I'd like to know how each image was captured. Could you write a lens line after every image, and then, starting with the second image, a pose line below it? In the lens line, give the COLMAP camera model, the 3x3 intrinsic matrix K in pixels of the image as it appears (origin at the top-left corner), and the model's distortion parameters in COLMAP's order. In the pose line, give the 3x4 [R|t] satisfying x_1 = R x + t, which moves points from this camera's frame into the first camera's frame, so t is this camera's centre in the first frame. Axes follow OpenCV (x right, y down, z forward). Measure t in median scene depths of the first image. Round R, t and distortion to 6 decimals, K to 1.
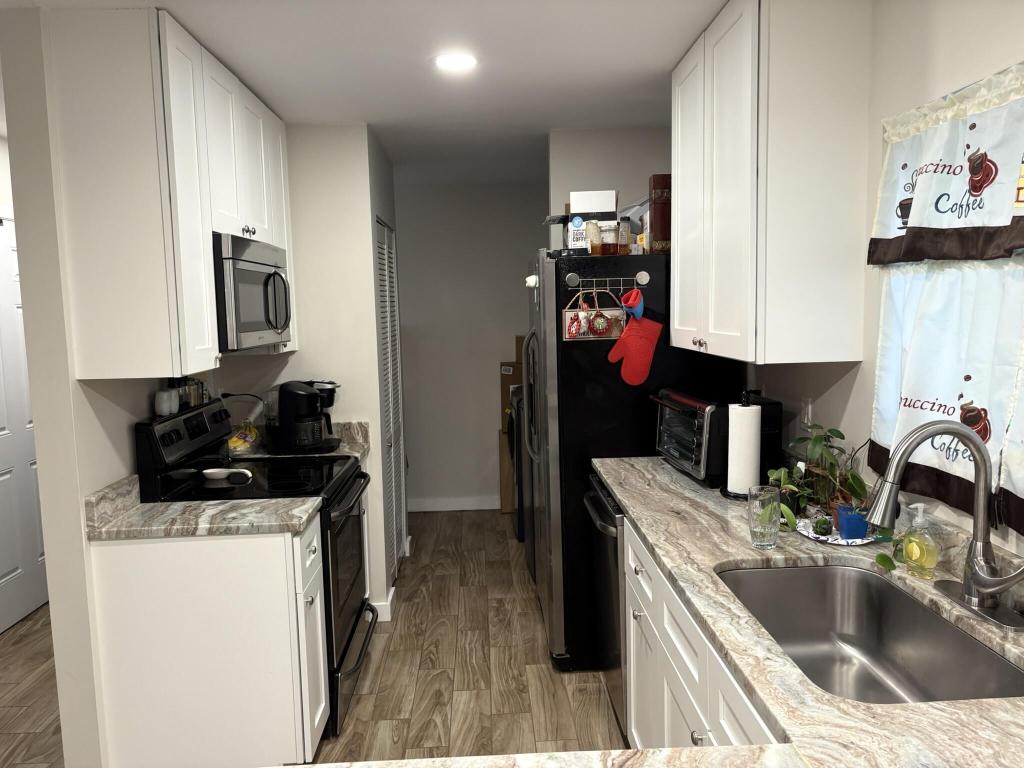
lens RADIAL K [[775.8, 0, 512.0], [0, 775.8, 384.0], [0, 0, 1]] dist [0.054778, -0.071491]
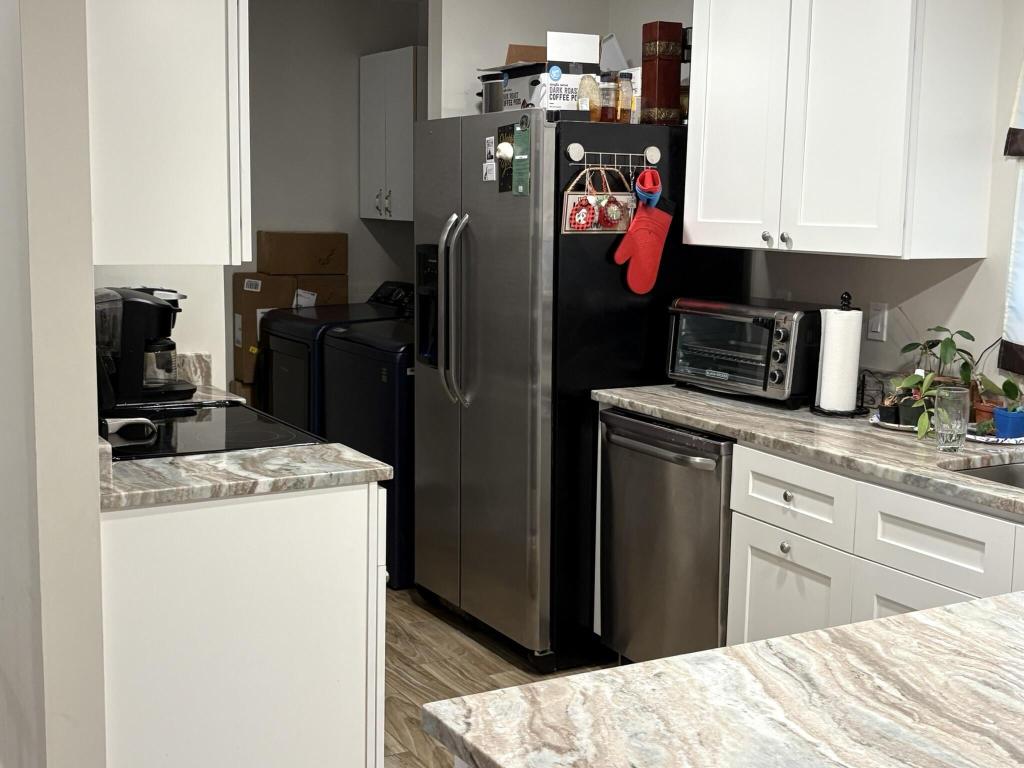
lens RADIAL K [[1313.2, 0, 512.0], [0, 1313.2, 384.0], [0, 0, 1]] dist [0.135333, -0.410659]
pose [[0.888335, -0.024775, 0.458526, -0.663387], [0.007308, 0.999180, 0.039829, 0.045365], [-0.459137, -0.032031, 0.887788, -0.133840]]
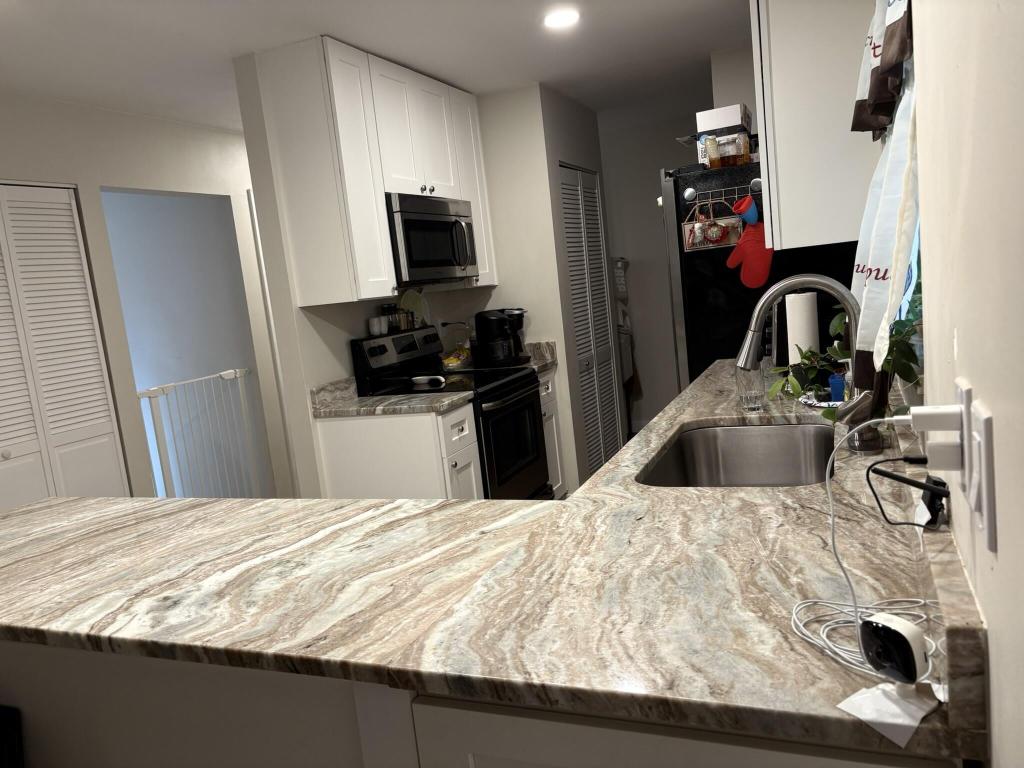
lens RADIAL K [[775.3, 0, 512.0], [0, 775.3, 384.0], [0, 0, 1]] dist [0.180586, -0.502237]
pose [[0.899895, -0.021649, -0.435569, 0.380690], [0.047987, 0.997618, 0.049558, 0.073714], [0.433458, -0.065499, 0.898790, -0.128709]]
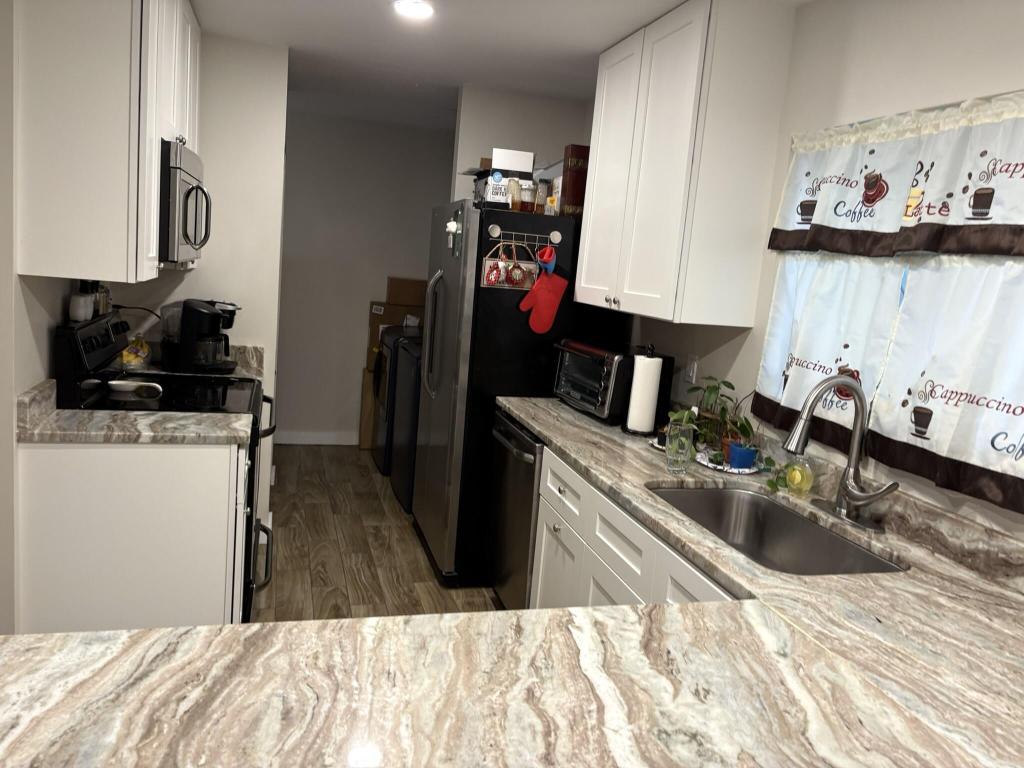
lens RADIAL K [[773.7, 0, 518.6], [0, 773.7, 373.9], [0, 0, 1]] dist [0.051633, -0.064085]
pose [[0.963260, 0.073602, 0.258287, -0.179441], [-0.086290, 0.995540, 0.038122, 0.023318], [-0.254330, -0.059009, 0.965316, -0.074123]]
